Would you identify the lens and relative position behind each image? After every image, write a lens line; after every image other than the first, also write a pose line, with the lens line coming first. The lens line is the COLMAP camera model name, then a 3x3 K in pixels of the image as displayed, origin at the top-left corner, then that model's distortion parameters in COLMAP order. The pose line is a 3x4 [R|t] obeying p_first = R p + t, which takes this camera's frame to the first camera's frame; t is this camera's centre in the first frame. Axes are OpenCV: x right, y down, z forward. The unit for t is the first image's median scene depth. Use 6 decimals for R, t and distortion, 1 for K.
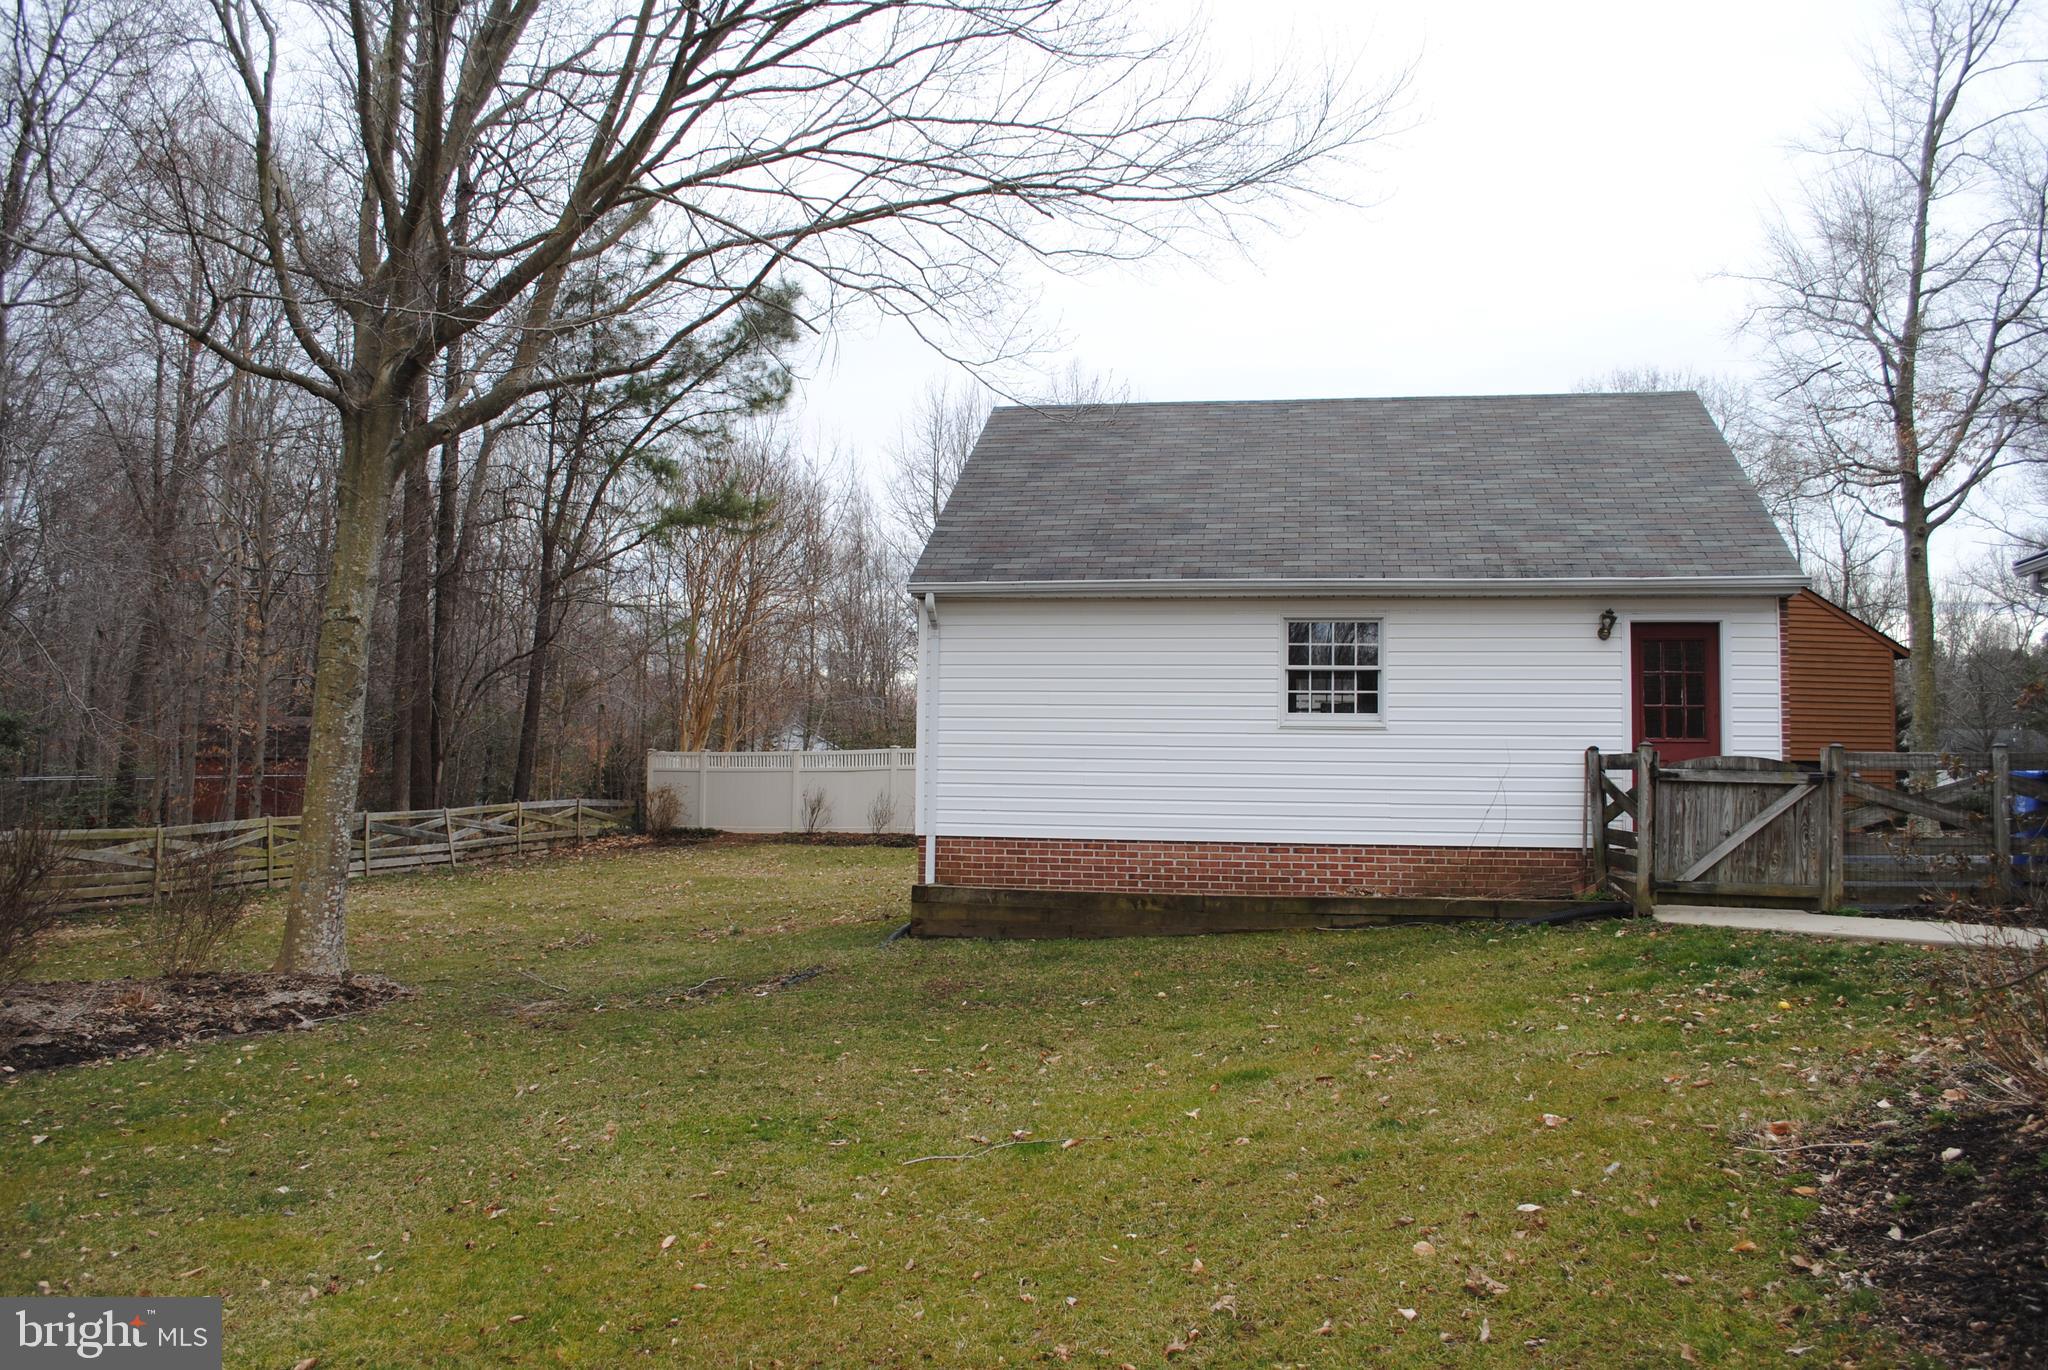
lens RADIAL K [[1627.3, 0, 1023.1], [0, 1627.3, 688.0], [0, 0, 1]] dist [-0.059688, -0.012323]
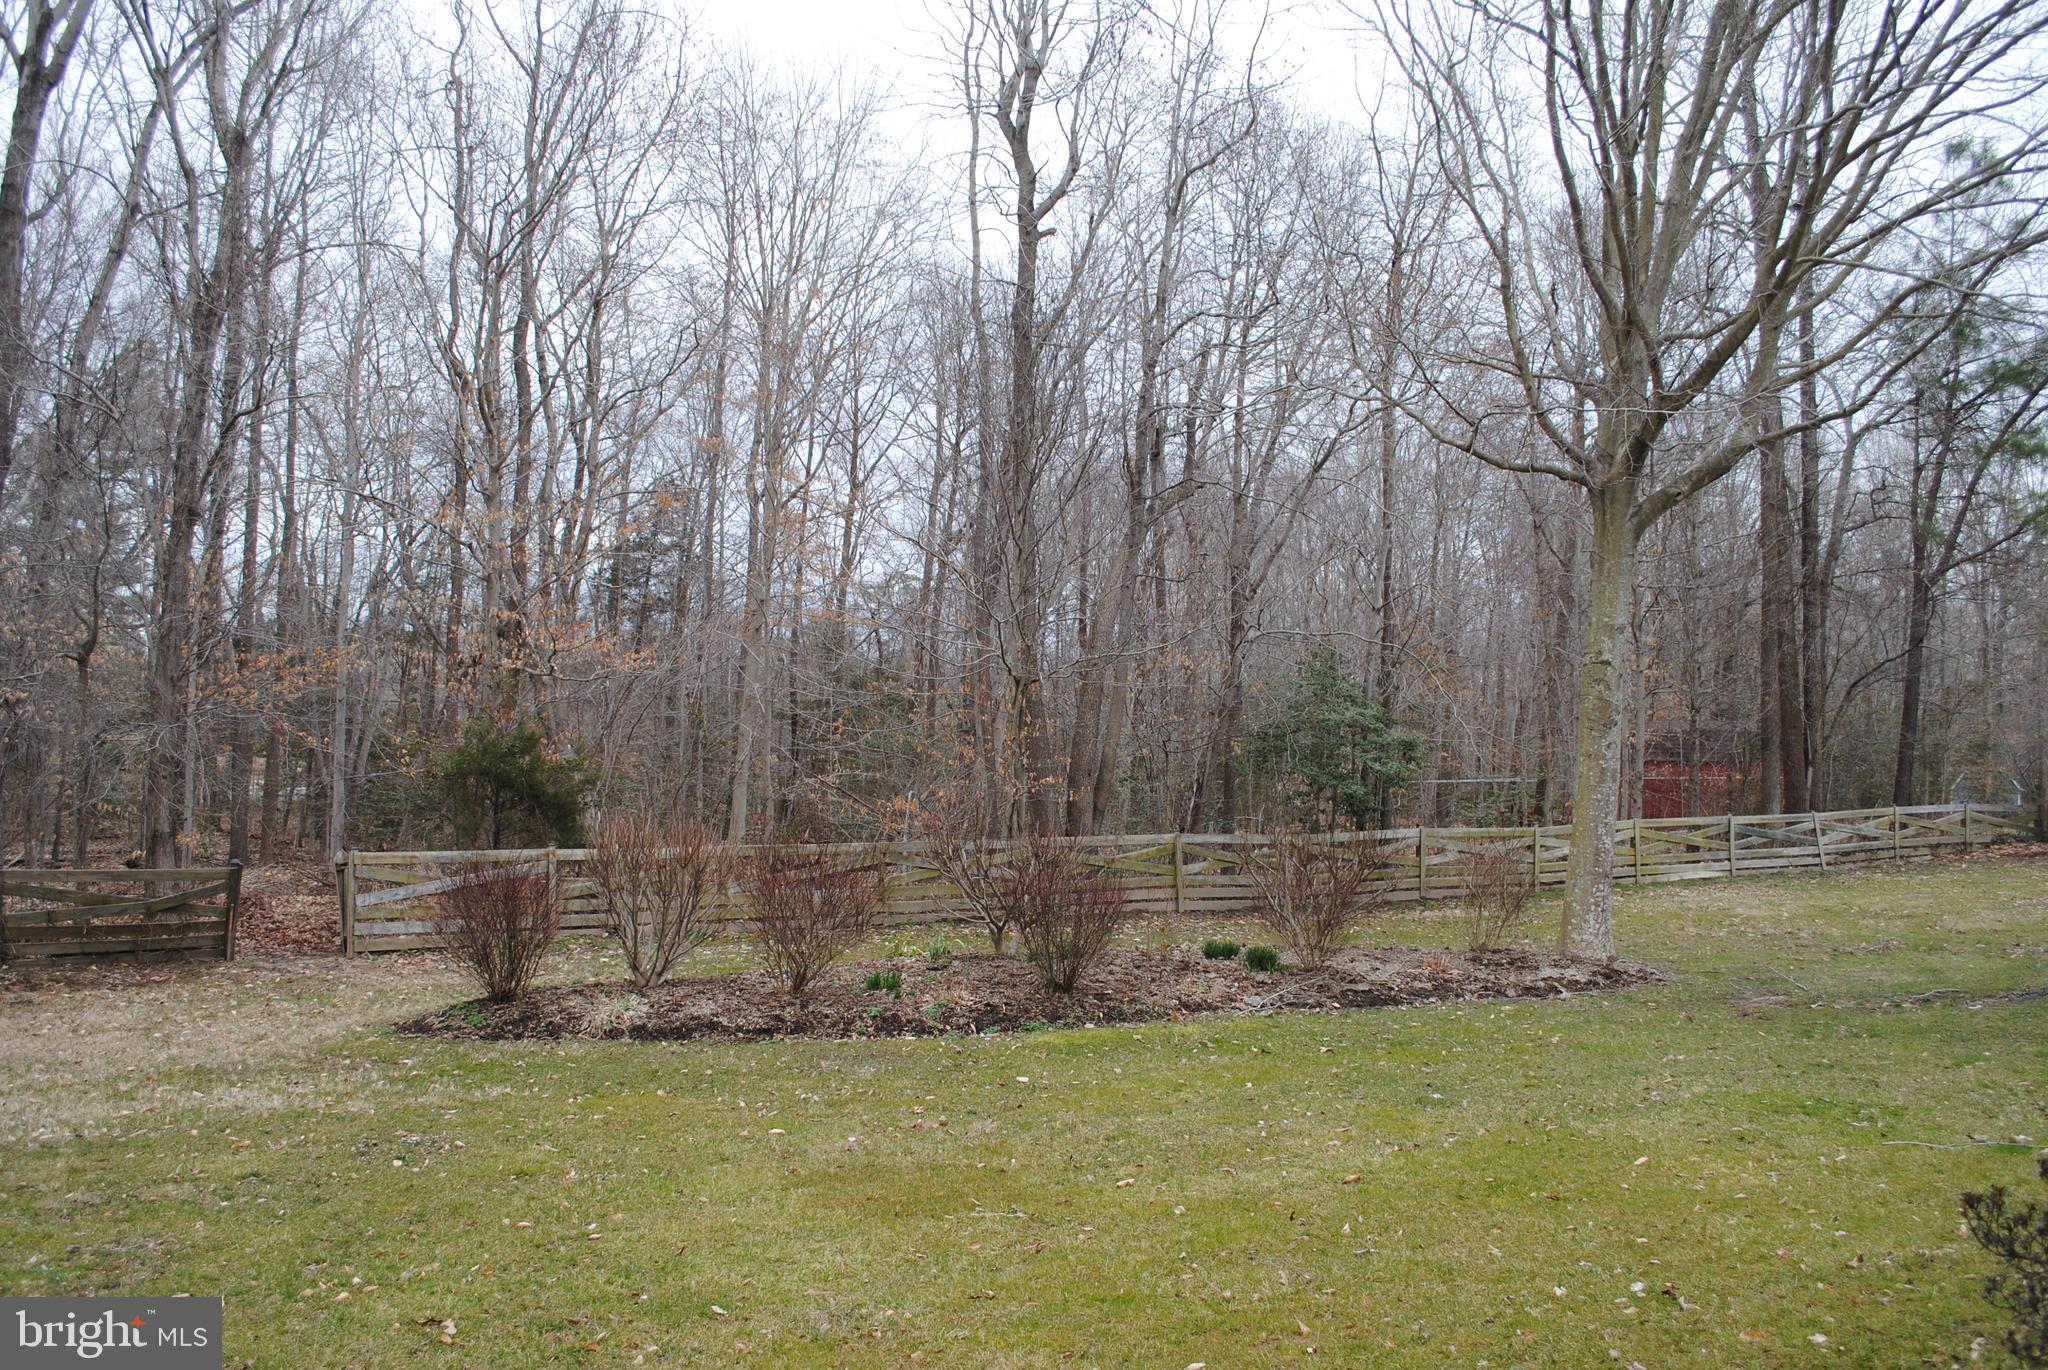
lens RADIAL K [[1627.3, 0, 1024.8], [0, 1627.3, 684.2], [0, 0, 1]] dist [-0.059688, -0.012323]
pose [[0.657703, -0.037232, -0.752357, 0.105627], [0.037856, 0.999149, -0.016352, -0.011990], [0.752326, -0.017726, 0.658553, -0.060045]]
